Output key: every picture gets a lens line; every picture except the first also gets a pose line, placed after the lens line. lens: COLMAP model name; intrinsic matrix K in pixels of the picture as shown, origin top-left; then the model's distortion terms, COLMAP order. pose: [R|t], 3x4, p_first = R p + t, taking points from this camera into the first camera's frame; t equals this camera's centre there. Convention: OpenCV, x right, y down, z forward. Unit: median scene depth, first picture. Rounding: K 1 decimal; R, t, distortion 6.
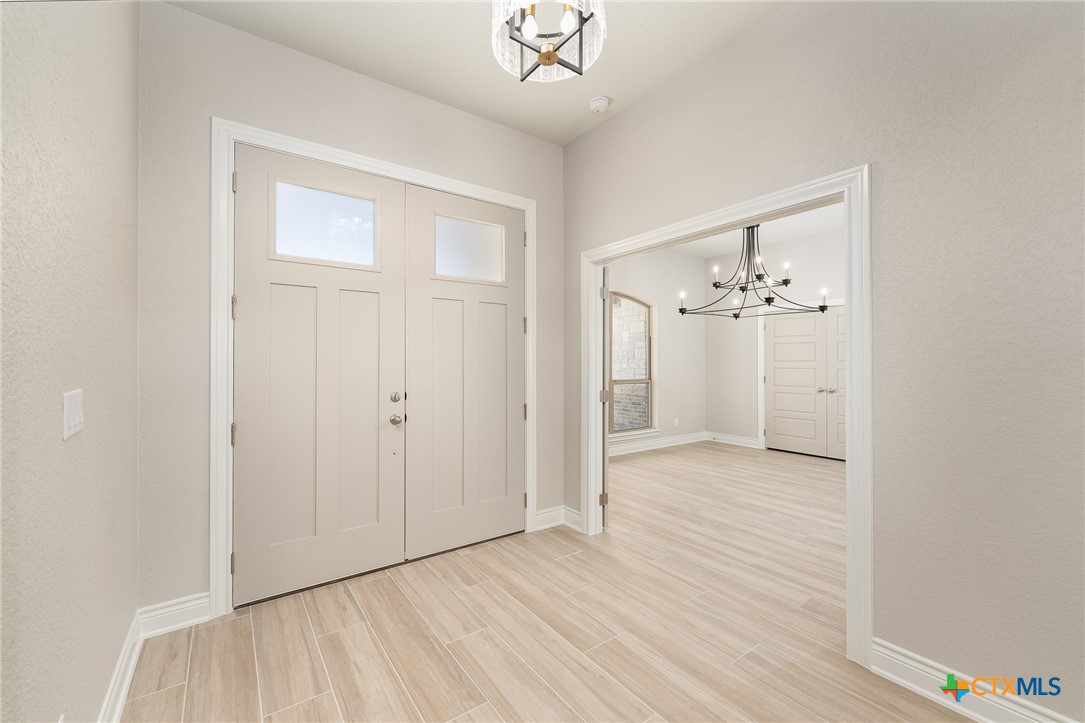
lens RADIAL K [[441.6, 0, 538.6], [0, 441.6, 361.6], [0, 0, 1]] dist [0.000444, -0.000871]
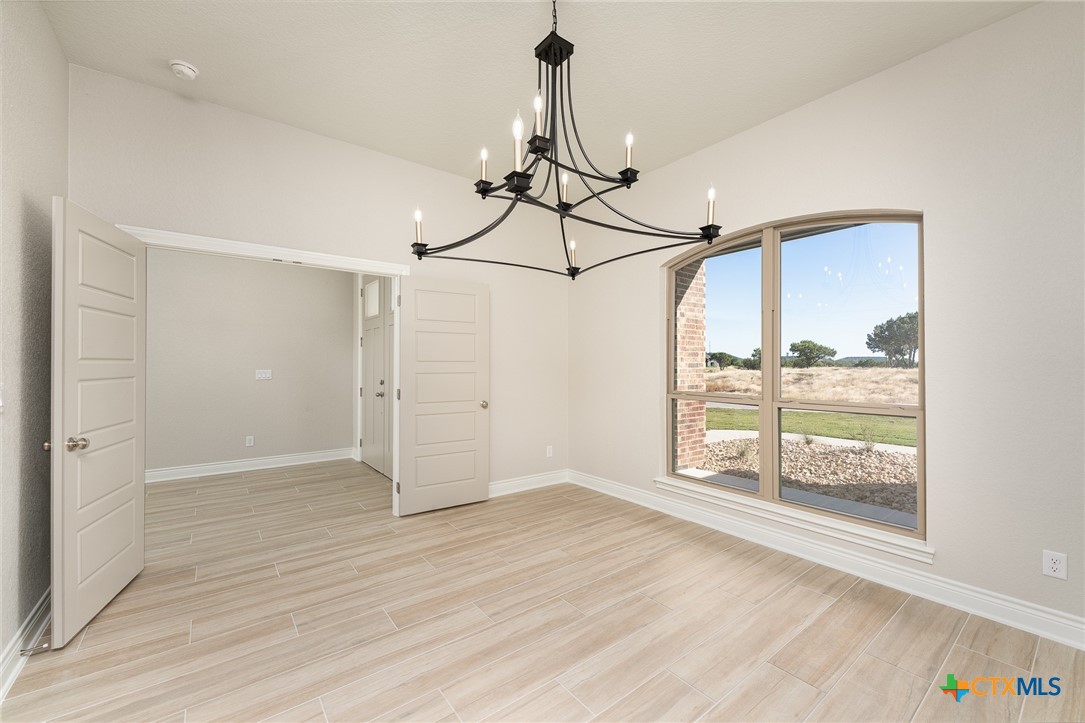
lens RADIAL K [[441.6, 0, 538.3], [0, 441.6, 360.7], [0, 0, 1]] dist [0.000444, -0.000871]
pose [[0.017304, -0.001985, -0.999848, 1.486324], [0.004487, 0.999988, -0.001908, -0.001963], [0.999840, -0.004453, 0.017312, 1.573535]]
